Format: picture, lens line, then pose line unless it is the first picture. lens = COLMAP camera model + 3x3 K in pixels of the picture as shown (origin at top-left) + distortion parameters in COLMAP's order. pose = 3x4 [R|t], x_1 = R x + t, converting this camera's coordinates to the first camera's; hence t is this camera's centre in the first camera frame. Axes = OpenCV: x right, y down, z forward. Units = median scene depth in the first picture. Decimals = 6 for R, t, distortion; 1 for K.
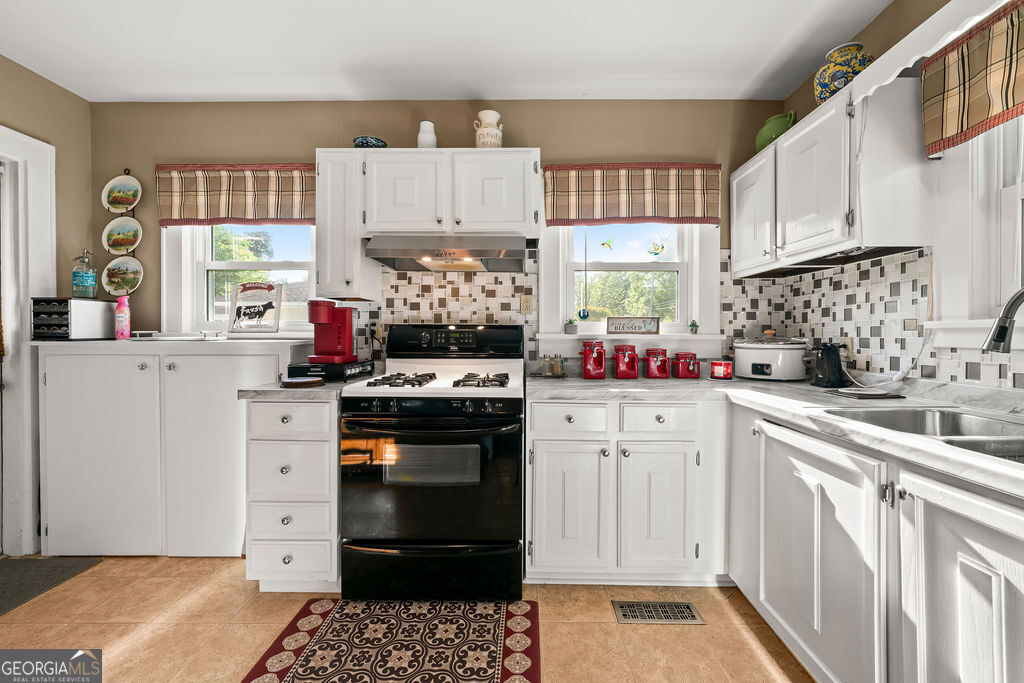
lens RADIAL K [[419.8, 0, 518.1], [0, 419.8, 339.5], [0, 0, 1]] dist [-0.002262, -0.000419]
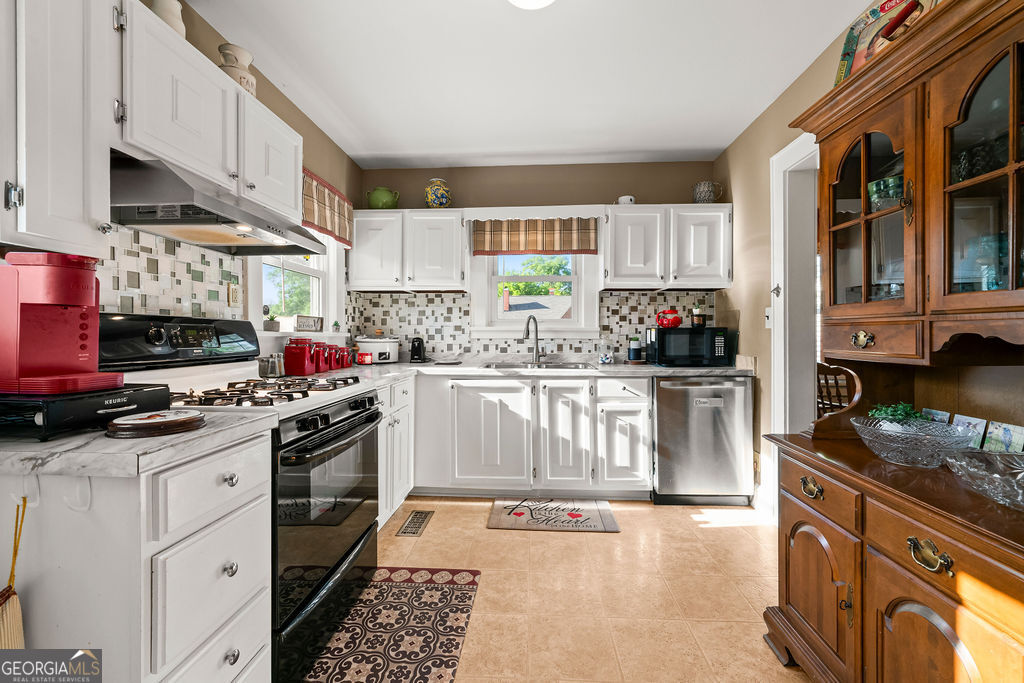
lens RADIAL K [[419.8, 0, 518.1], [0, 419.8, 339.5], [0, 0, 1]] dist [-0.002262, -0.000419]
pose [[0.035194, -0.013265, 0.999292, -0.922547], [0.009816, 0.999868, 0.012927, -0.002200], [-0.999332, 0.009355, 0.035320, 0.491100]]
